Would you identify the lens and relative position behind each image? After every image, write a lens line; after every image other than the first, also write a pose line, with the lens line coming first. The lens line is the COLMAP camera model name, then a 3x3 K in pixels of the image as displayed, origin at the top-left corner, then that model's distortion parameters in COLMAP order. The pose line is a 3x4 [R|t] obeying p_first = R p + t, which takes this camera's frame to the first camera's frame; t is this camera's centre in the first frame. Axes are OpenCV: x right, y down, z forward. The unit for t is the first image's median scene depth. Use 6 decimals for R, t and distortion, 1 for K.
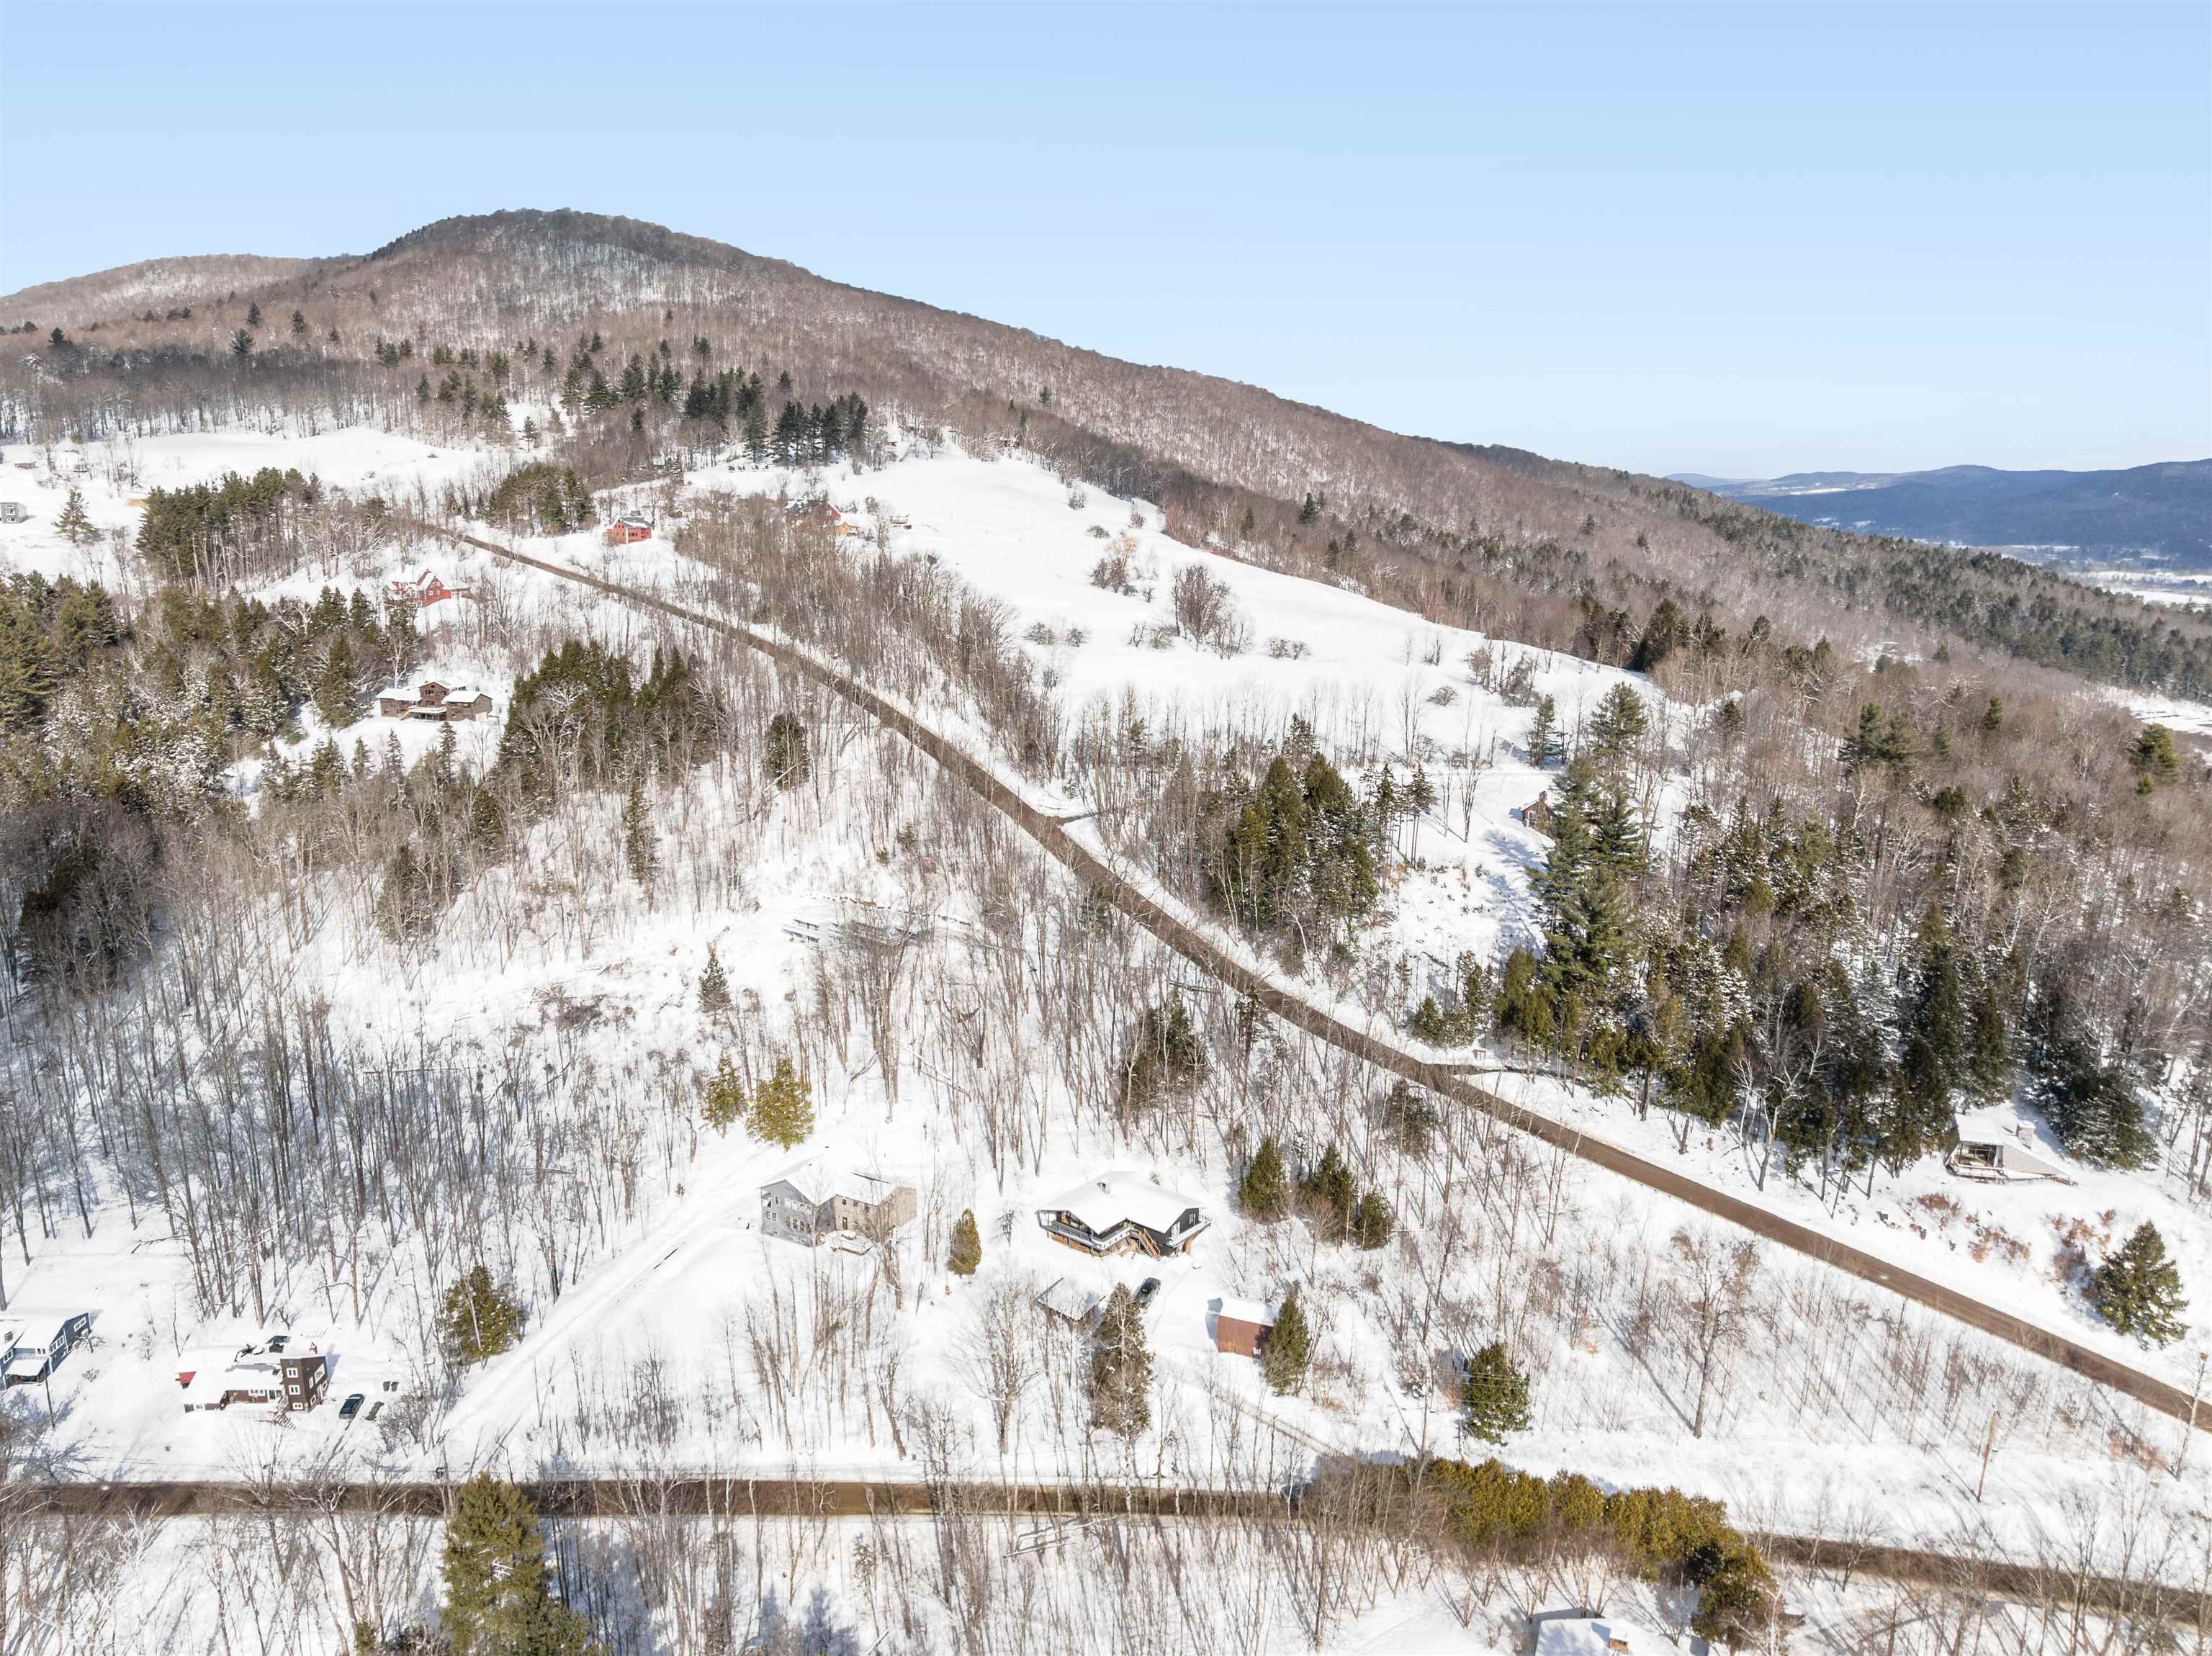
lens RADIAL K [[1555.7, 0, 1106.0], [0, 1555.7, 828.0], [0, 0, 1]] dist [-0.026702, 0.001519]
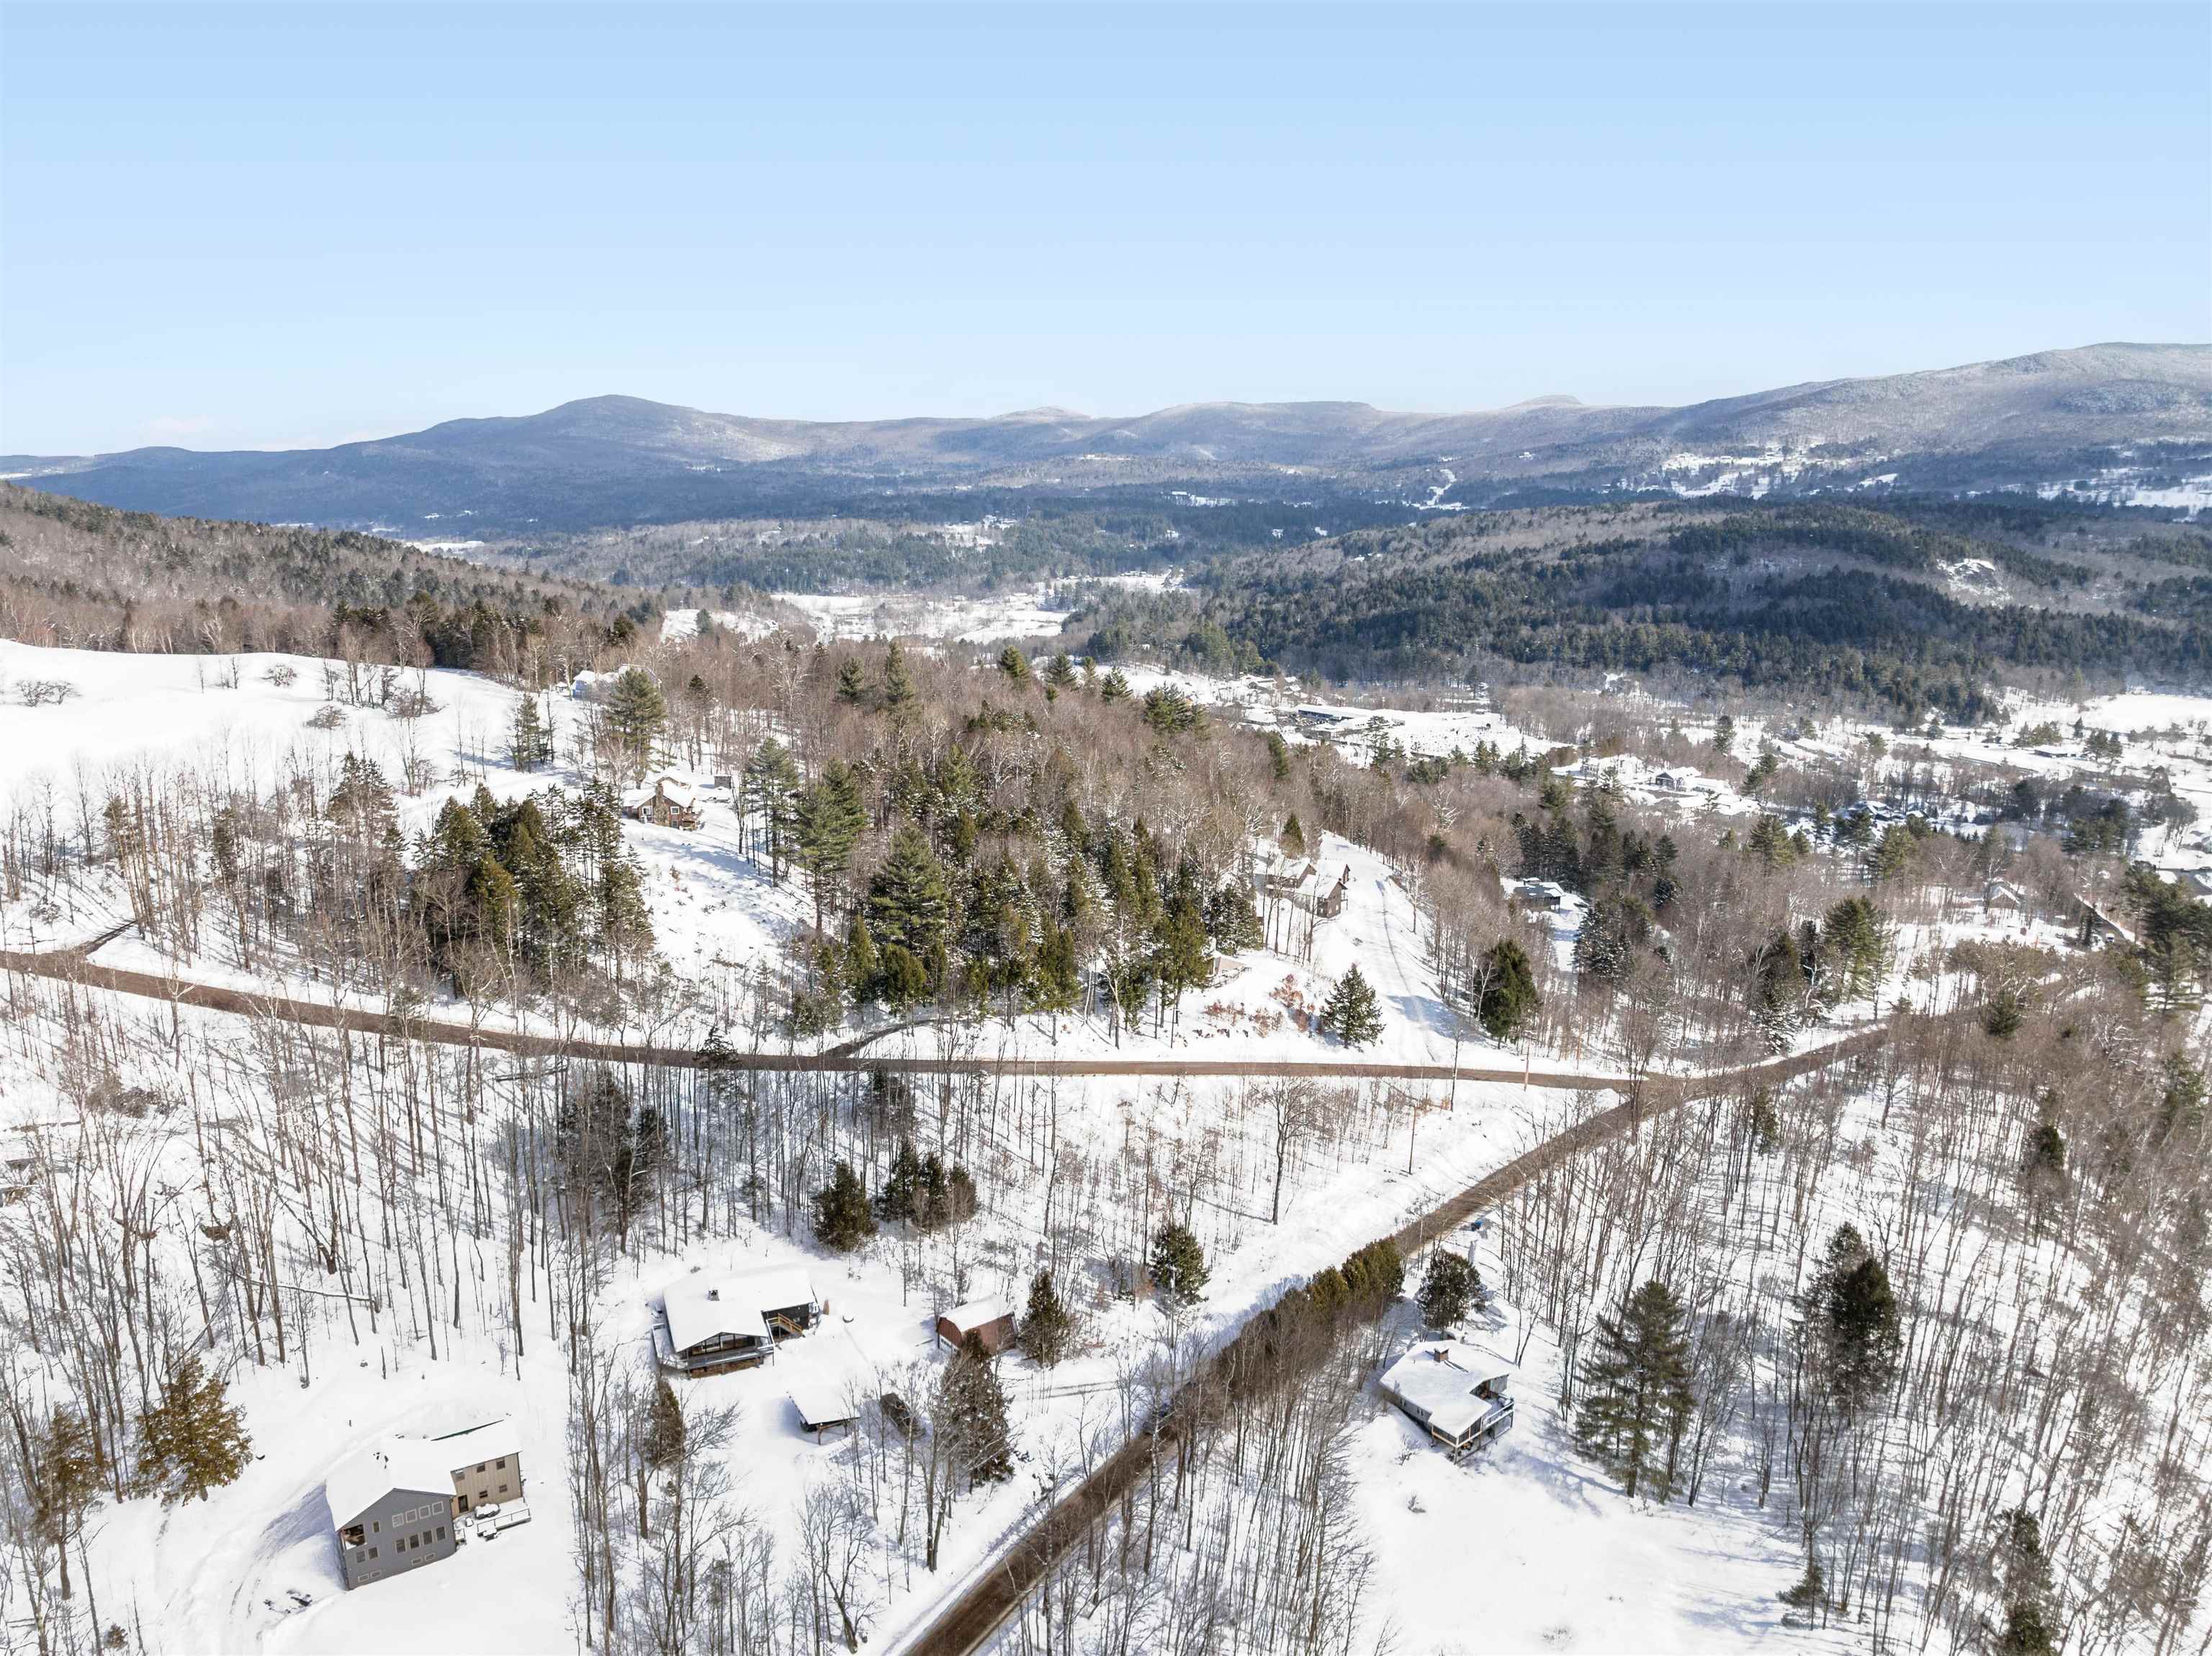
lens RADIAL K [[1555.7, 0, 1106.0], [0, 1555.7, 828.0], [0, 0, 1]] dist [-0.026702, 0.001519]
pose [[0.506004, -0.203227, 0.838247, -0.502515], [0.193561, 0.973814, 0.119252, -0.072815], [-0.840532, 0.101910, 0.532090, 0.302217]]
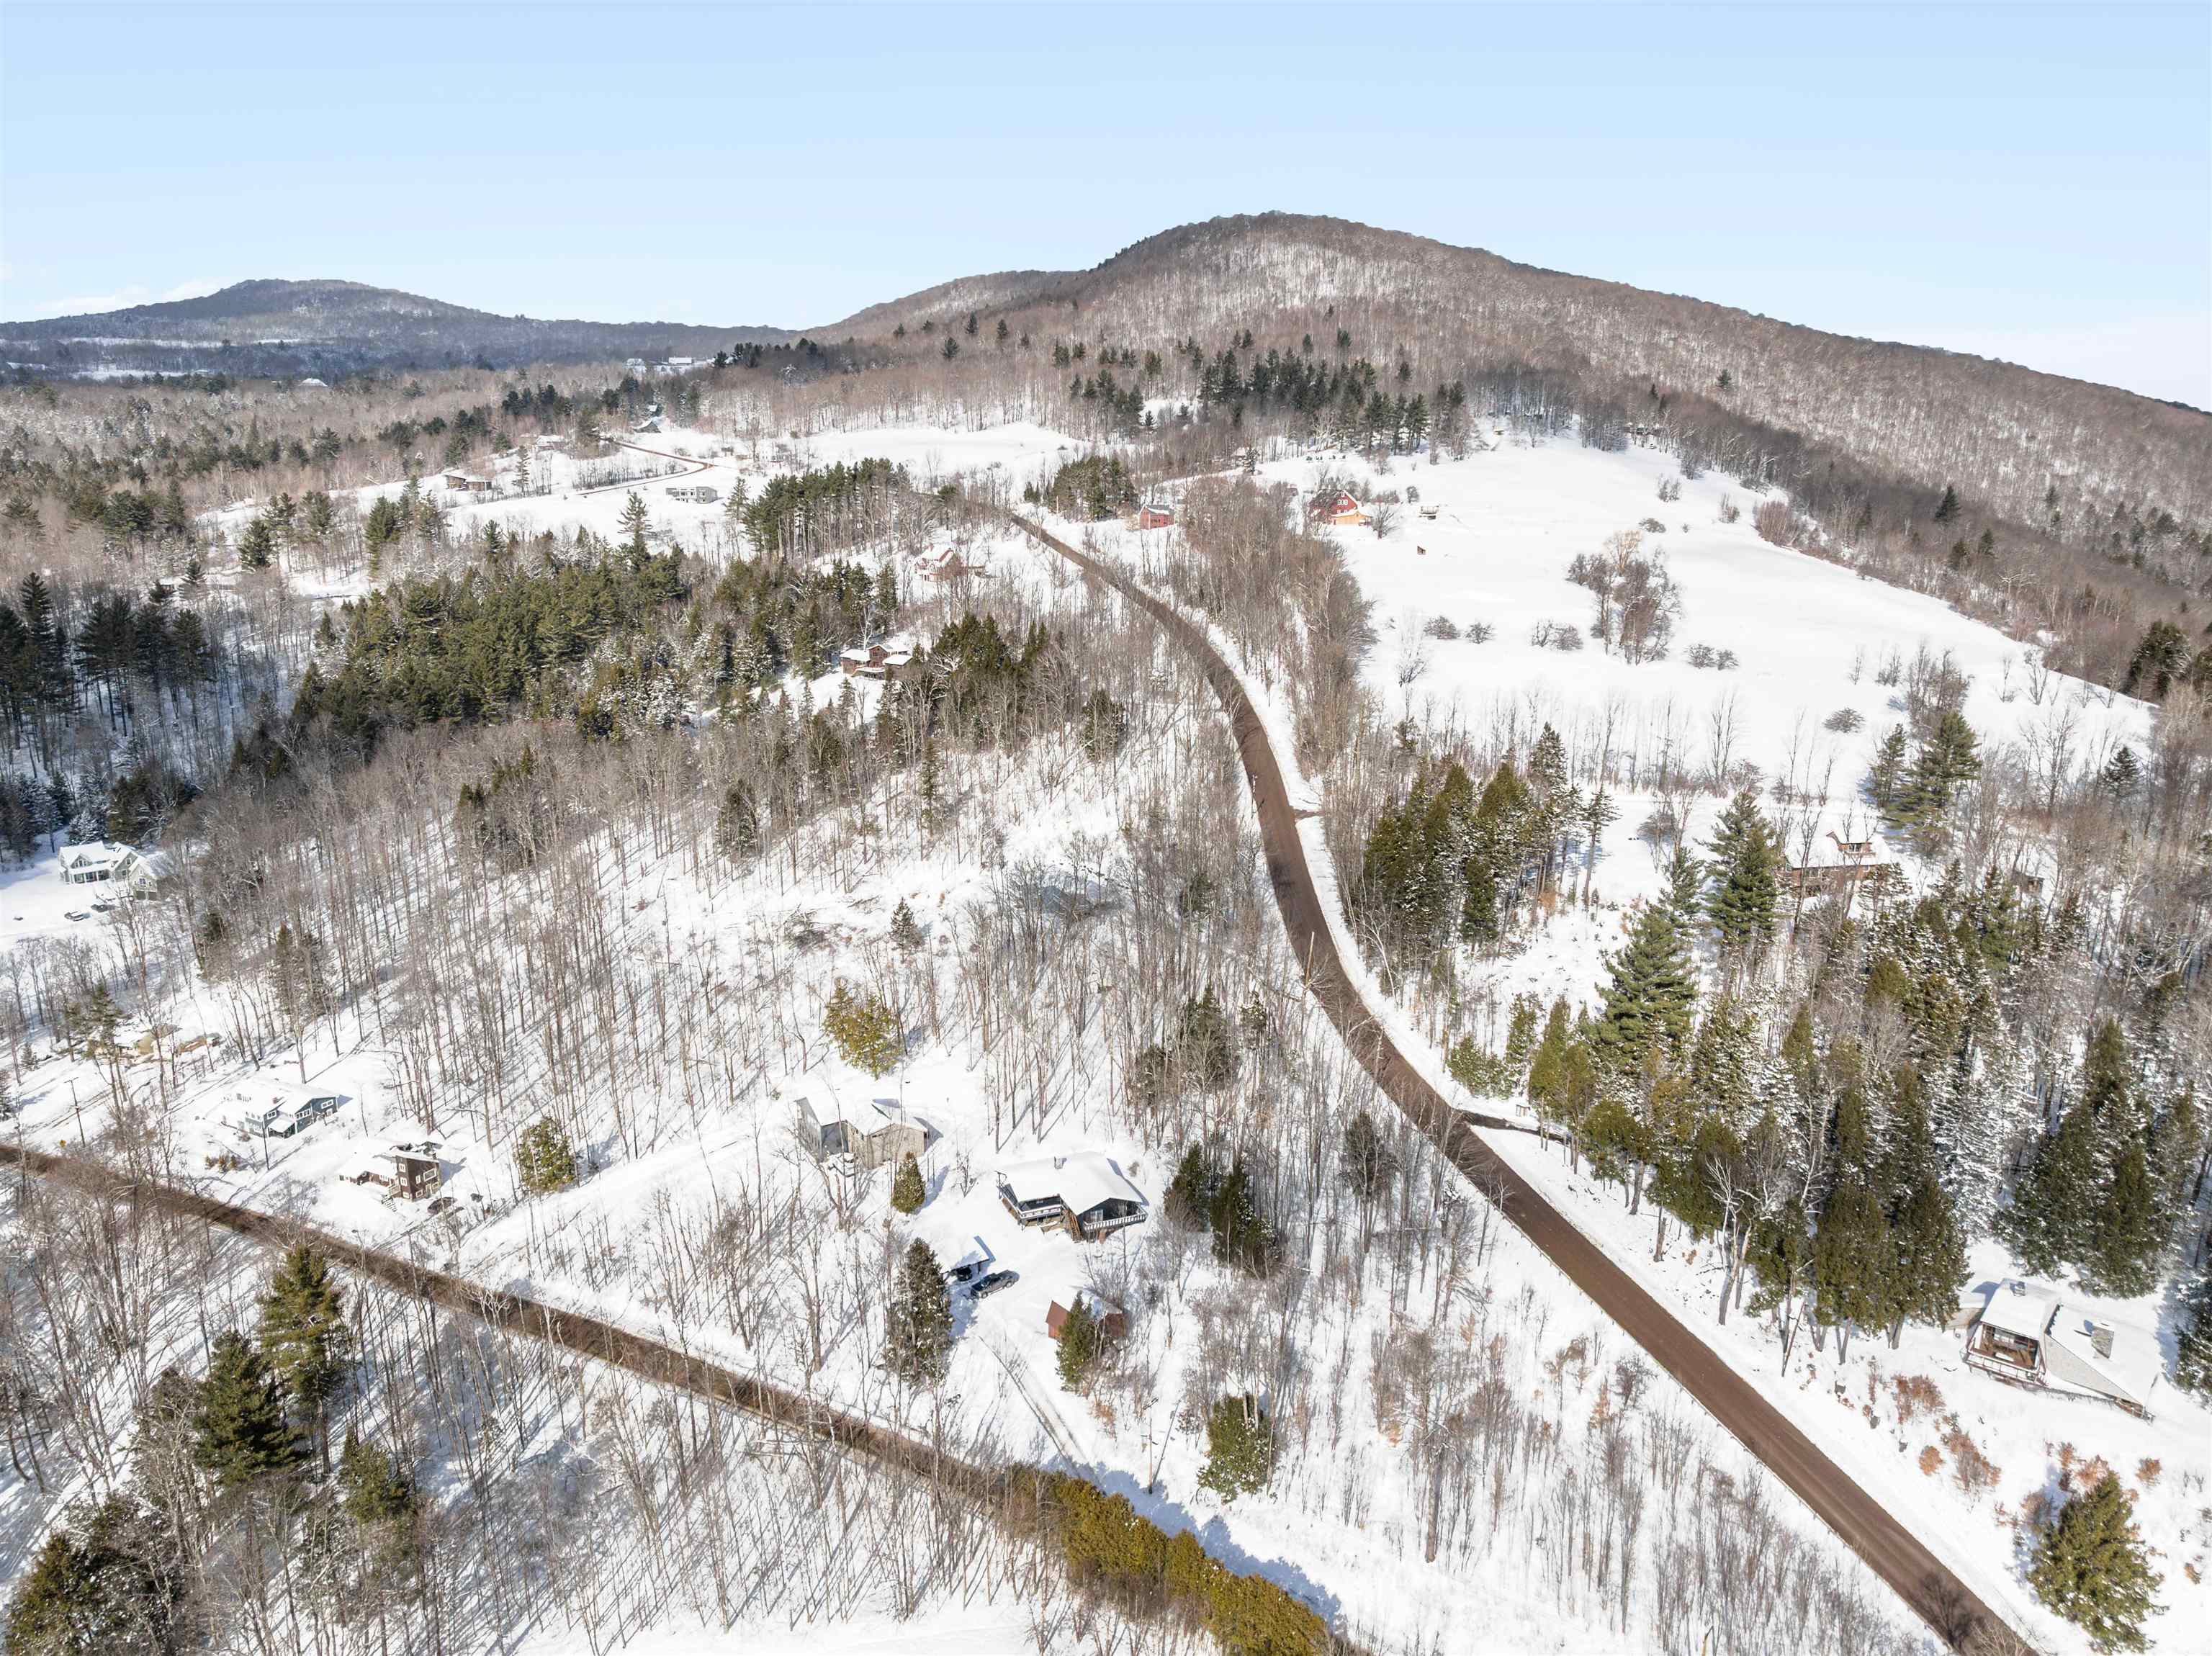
lens RADIAL K [[1580.5, 0, 1106.0], [0, 1580.5, 828.0], [0, 0, 1]] dist [-0.008624, -0.005034]
pose [[0.878689, 0.101847, -0.466404, 0.440914], [-0.102268, 0.994455, 0.024487, -0.010899], [0.466312, 0.026182, 0.884233, 0.094365]]
